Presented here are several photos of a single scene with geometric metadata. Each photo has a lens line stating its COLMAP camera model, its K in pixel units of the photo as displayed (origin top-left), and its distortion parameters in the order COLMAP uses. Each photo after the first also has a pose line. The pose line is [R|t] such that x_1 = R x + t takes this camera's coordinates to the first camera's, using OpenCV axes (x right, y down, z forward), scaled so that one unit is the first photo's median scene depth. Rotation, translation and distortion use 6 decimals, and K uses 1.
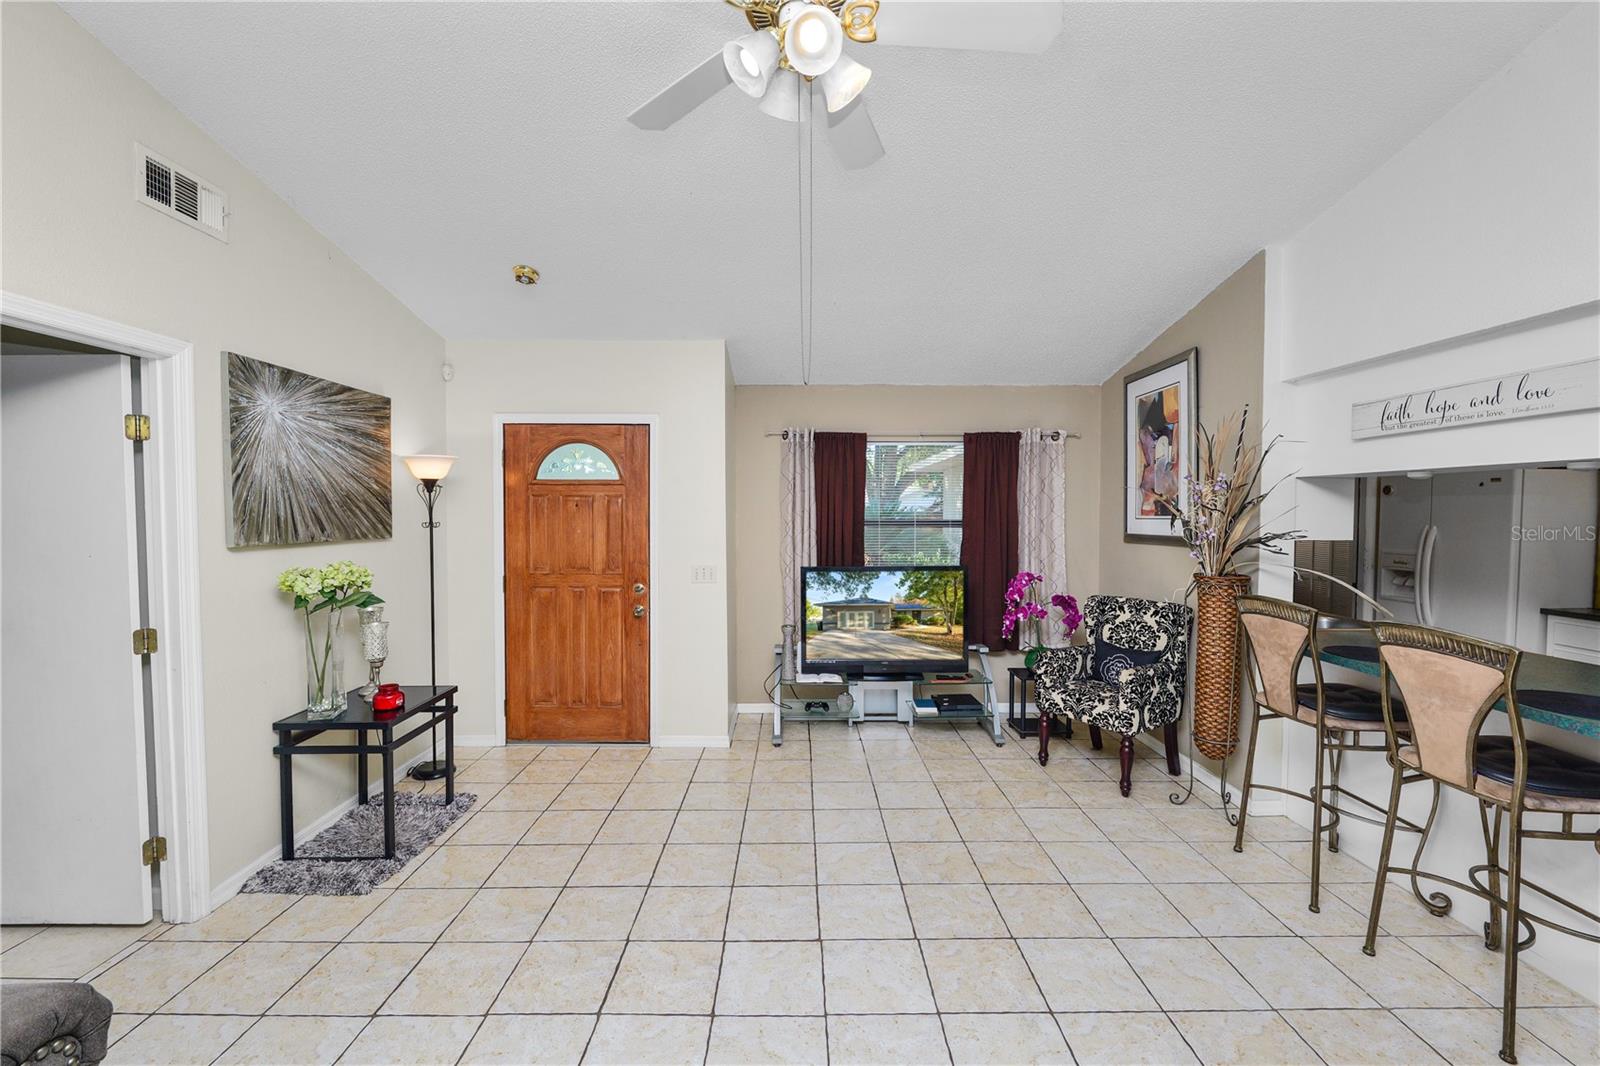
lens RADIAL K [[653.1, 0, 797.4], [0, 653.1, 531.8], [0, 0, 1]] dist [-0.013466, 0.001284]
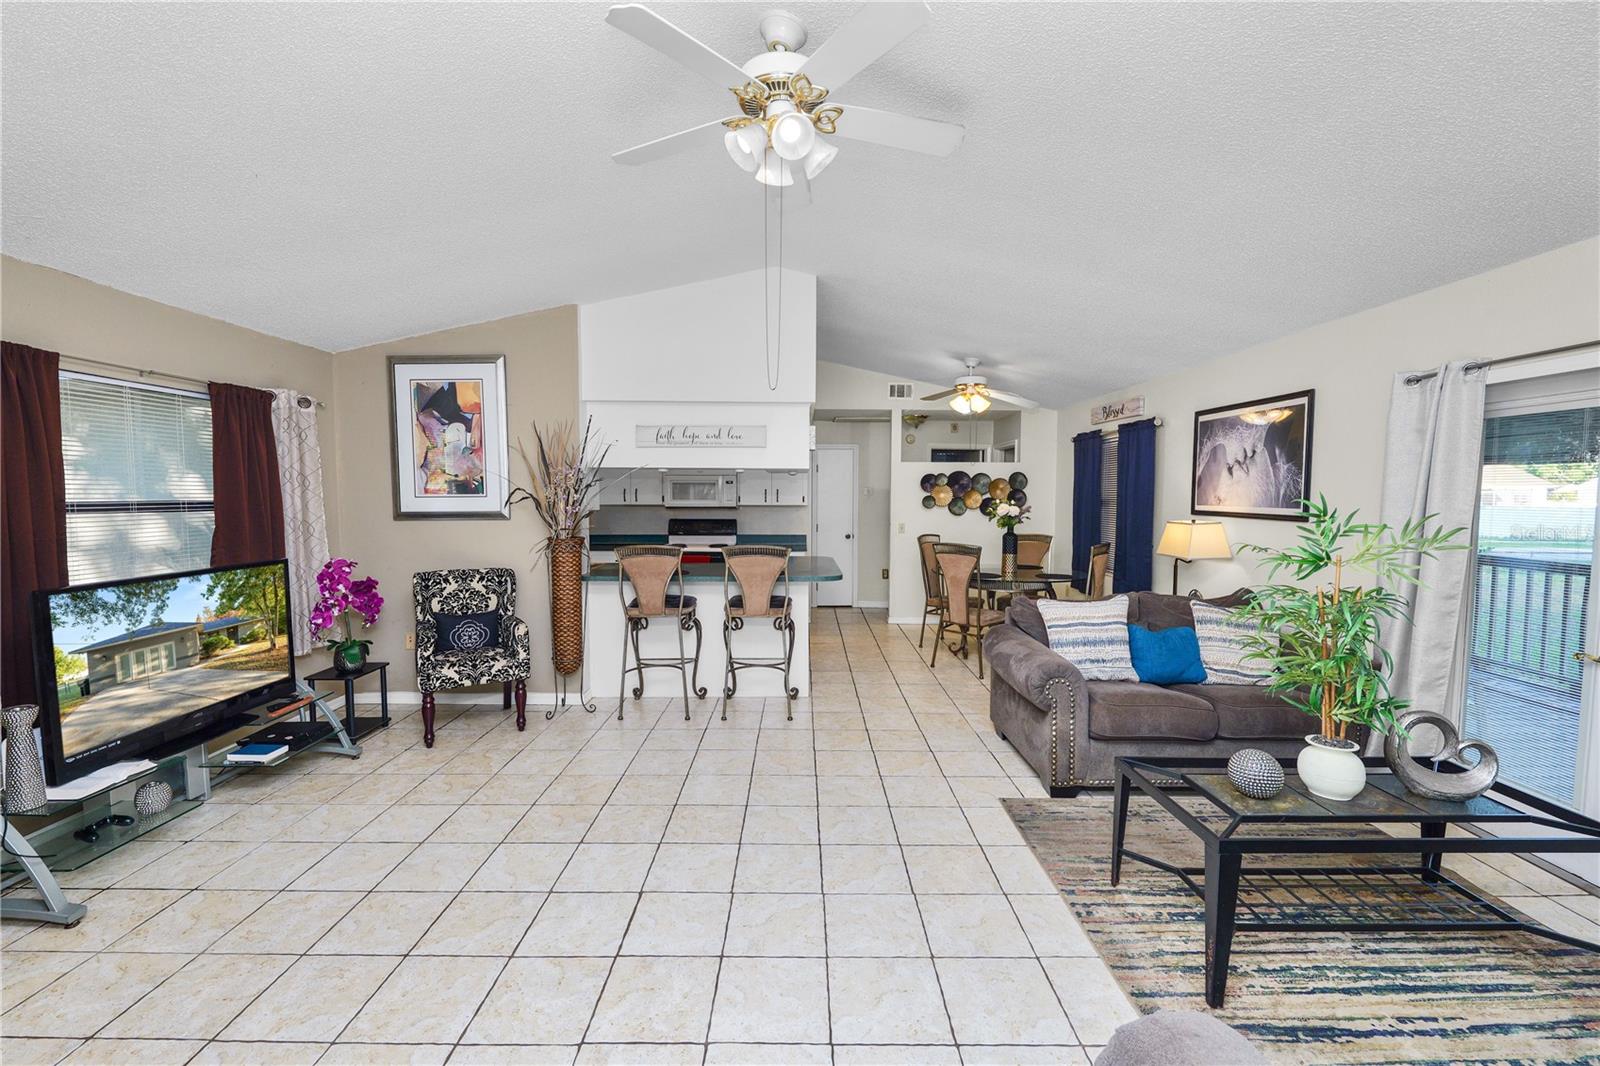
lens RADIAL K [[653.1, 0, 798.7], [0, 653.1, 531.1], [0, 0, 1]] dist [-0.013466, 0.001284]
pose [[0.009109, -0.055331, 0.998427, -0.595443], [0.027457, 0.998105, 0.055063, -0.006923], [-0.999581, 0.026912, 0.010611, 0.428995]]
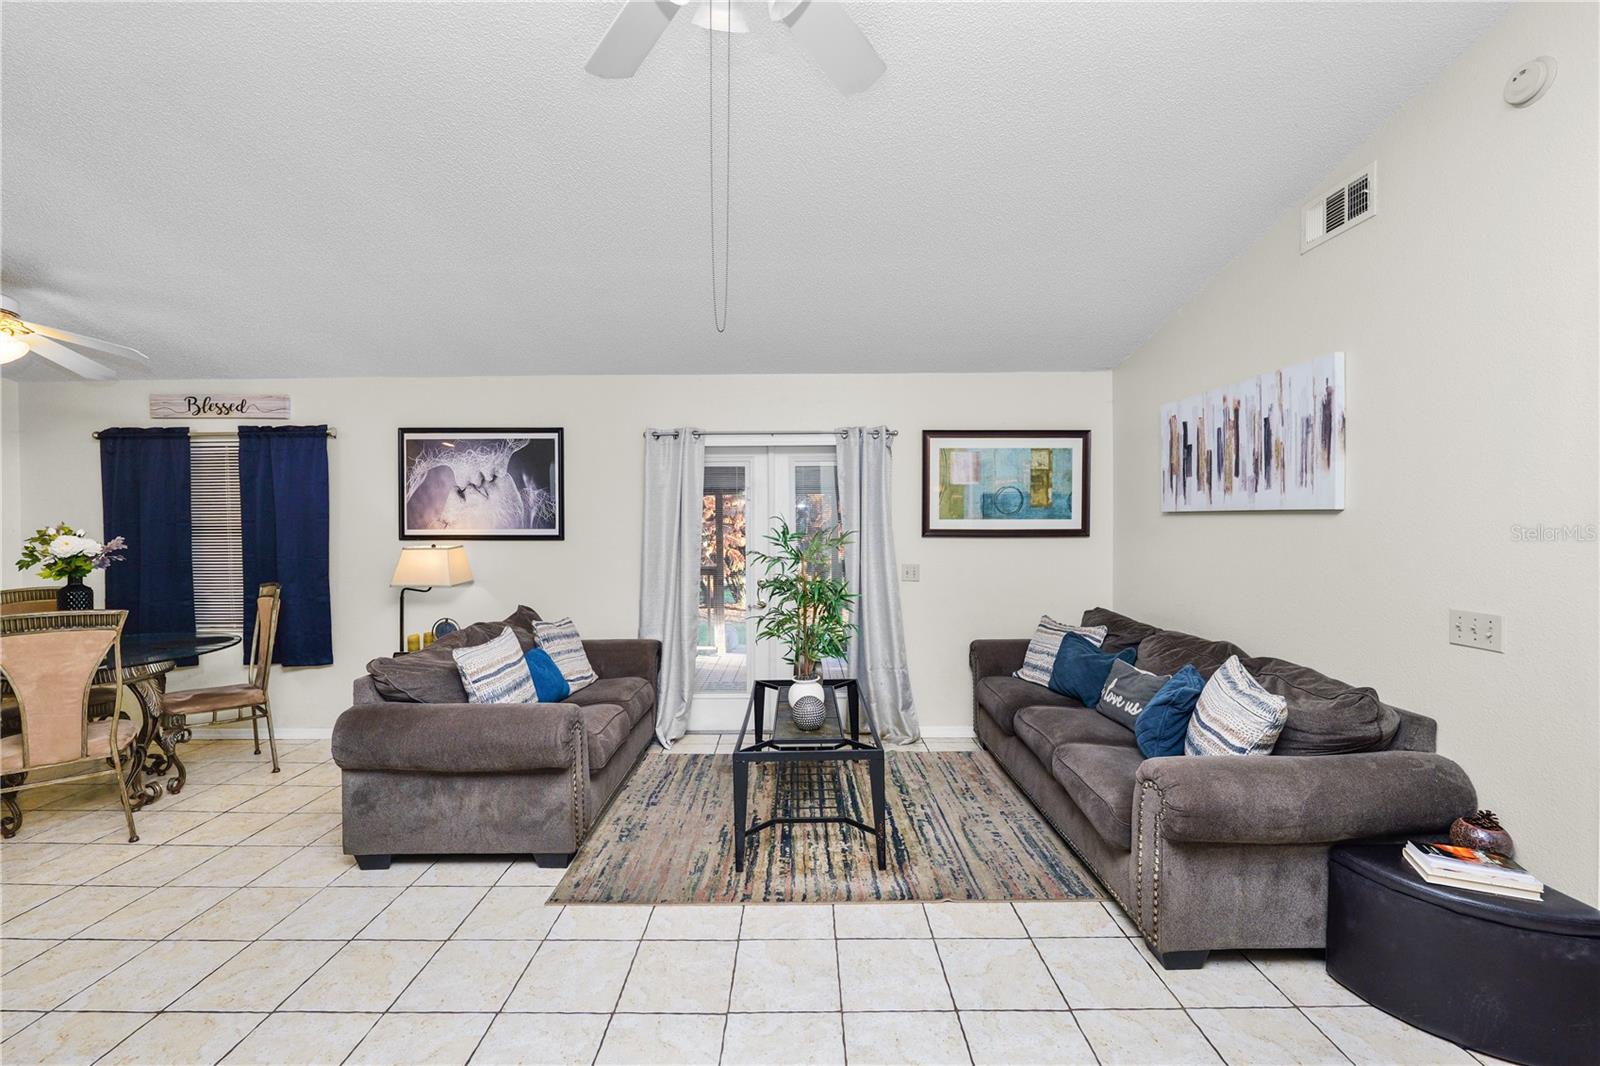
lens RADIAL K [[653.1, 0, 798.8], [0, 653.1, 527.6], [0, 0, 1]] dist [-0.013466, 0.001284]
pose [[-0.999942, 0.007651, 0.007521, -0.036375], [0.007950, 0.999146, 0.040555, -0.011238], [-0.007204, 0.040613, -0.999149, 0.822553]]
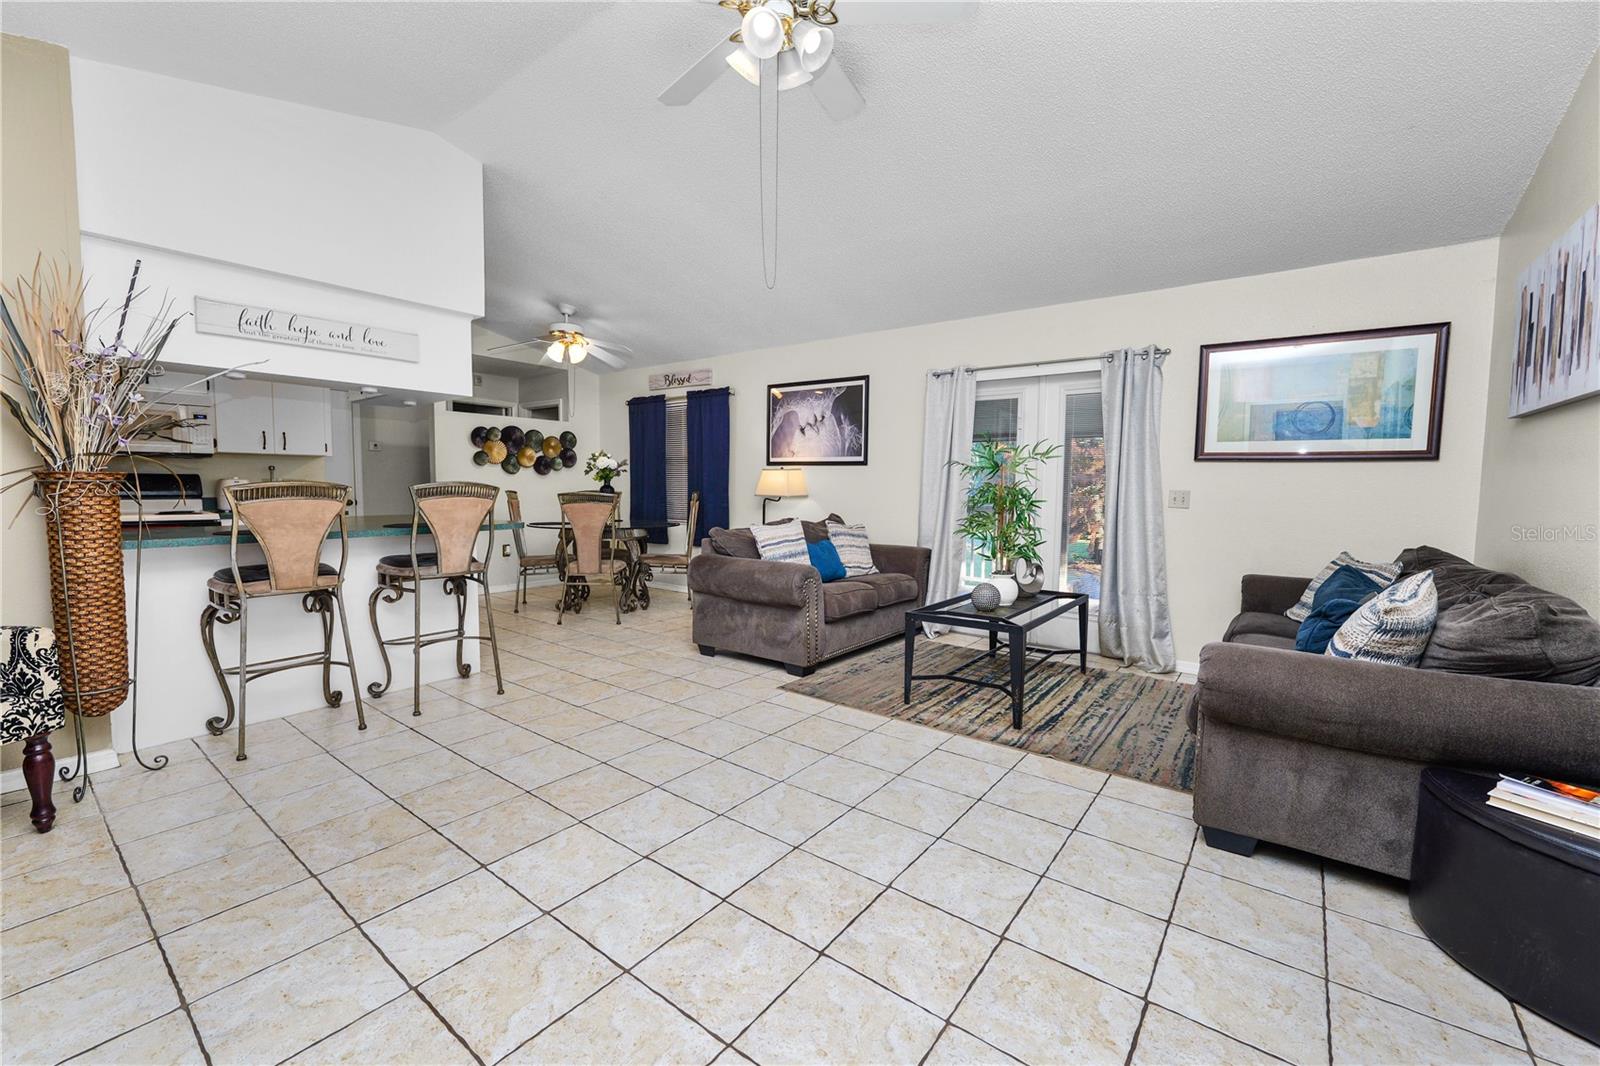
lens RADIAL K [[653.1, 0, 800.6], [0, 653.1, 529.9], [0, 0, 1]] dist [-0.013466, 0.001284]
pose [[-0.790169, -0.050269, 0.610824, -0.393389], [0.008818, 0.995595, 0.093342, 0.060858], [-0.612826, 0.079143, -0.786245, 0.923355]]
